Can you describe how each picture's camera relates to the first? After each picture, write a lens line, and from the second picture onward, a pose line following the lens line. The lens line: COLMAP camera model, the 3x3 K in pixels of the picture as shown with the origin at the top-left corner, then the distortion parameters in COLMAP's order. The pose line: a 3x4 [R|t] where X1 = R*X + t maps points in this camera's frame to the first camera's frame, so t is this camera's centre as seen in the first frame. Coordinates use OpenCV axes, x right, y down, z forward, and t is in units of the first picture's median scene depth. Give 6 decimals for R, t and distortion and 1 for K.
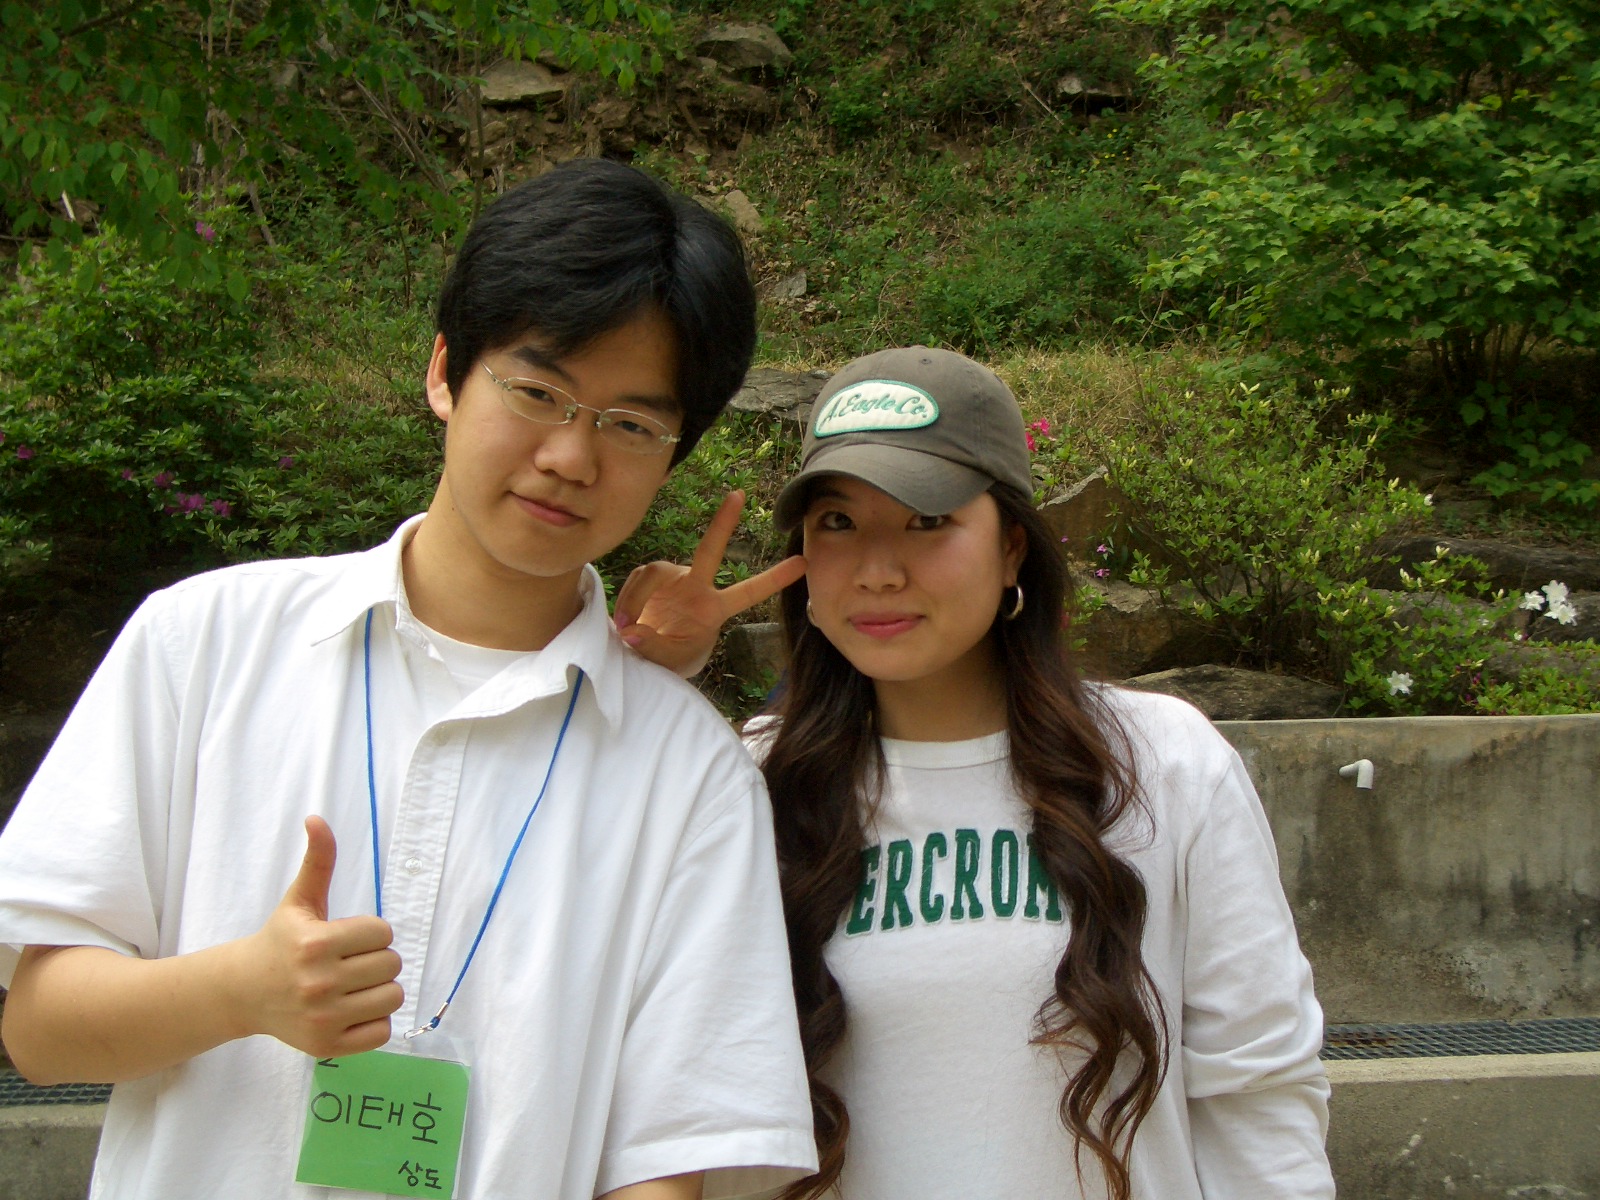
lens RADIAL K [[3069.7, 0, 800.0], [0, 3069.7, 600.0], [0, 0, 1]] dist [0.010052, 0.007050]
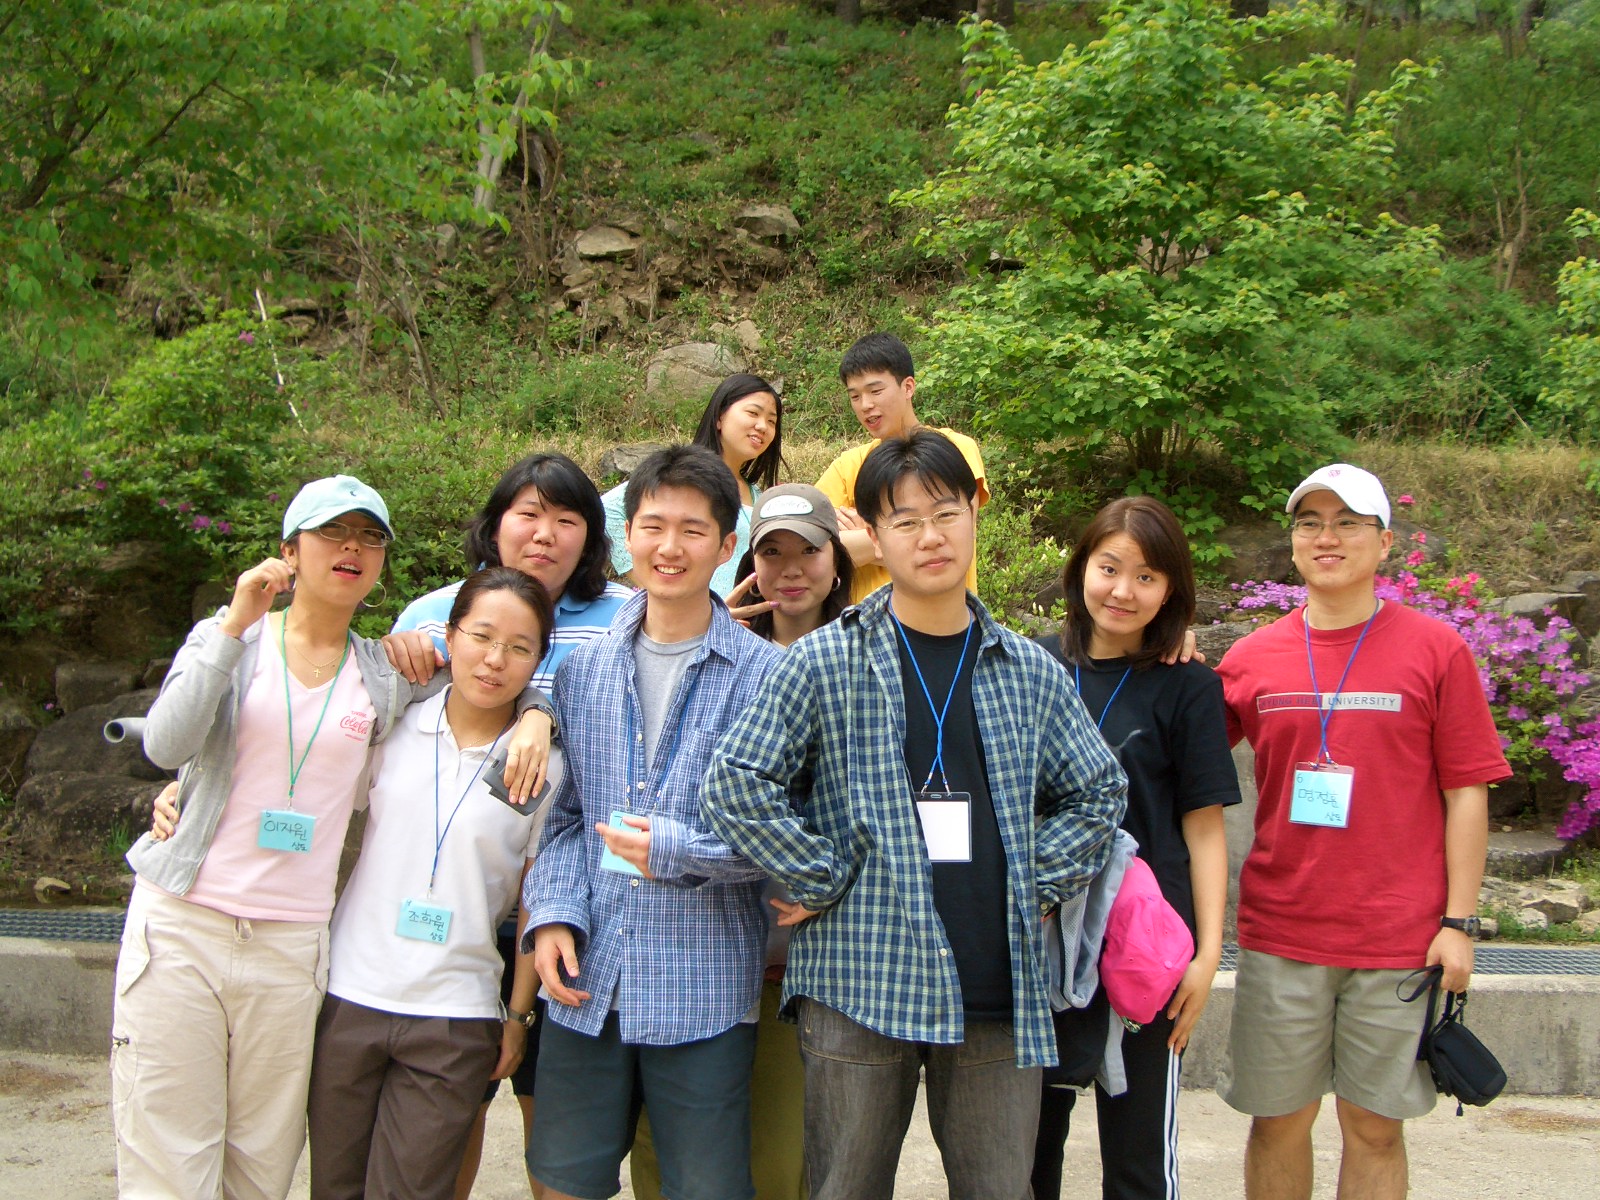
lens RADIAL K [[2091.8, 0, 800.0], [0, 2091.8, 600.0], [0, 0, 1]] dist [-0.153364, -0.004946]
pose [[0.993713, 0.040845, -0.104245, 0.173265], [-0.041189, 0.999151, -0.001148, -0.005549], [0.104109, 0.005435, 0.994551, 0.062567]]
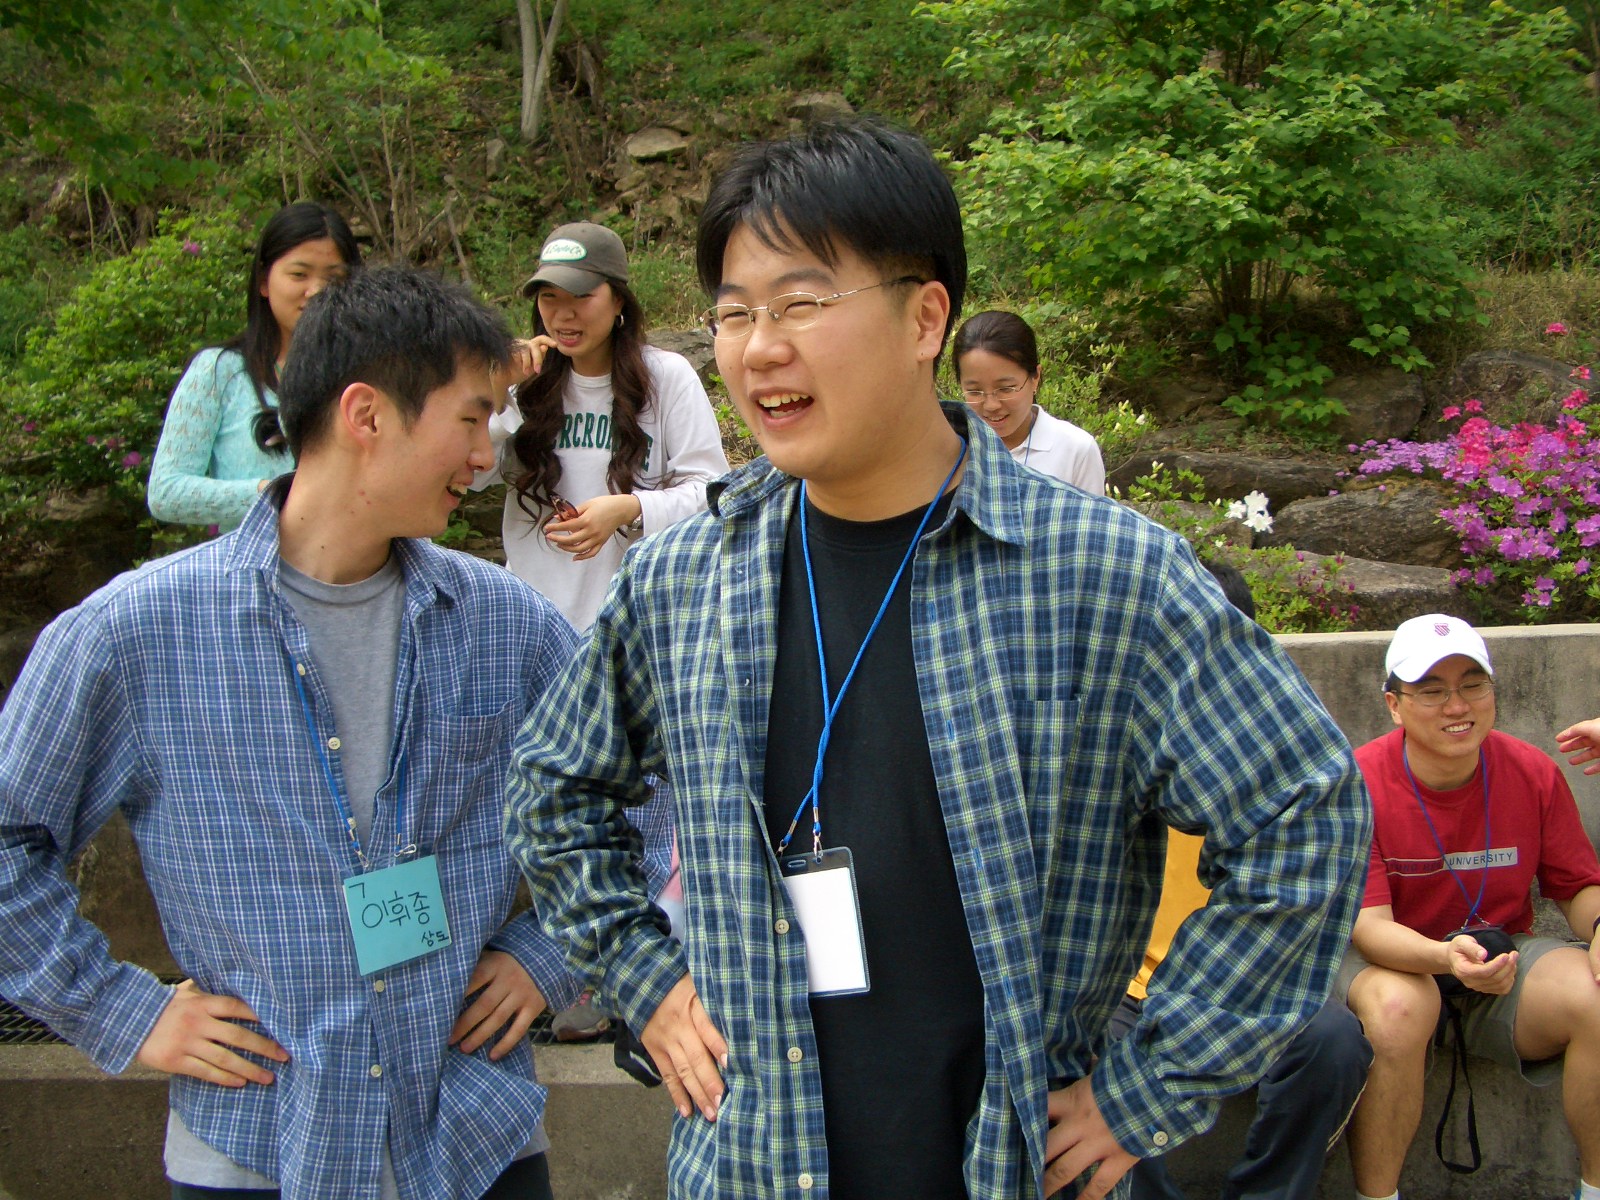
lens RADIAL K [[1766.3, 0, 800.0], [0, 1766.3, 624.7], [0, 0, 1]] dist [-0.222128, 0.251276]
pose [[0.983748, -0.013745, -0.179028, 0.182290], [0.027410, 0.996876, 0.074081, -0.008565], [0.177450, -0.077784, 0.981051, 0.339856]]
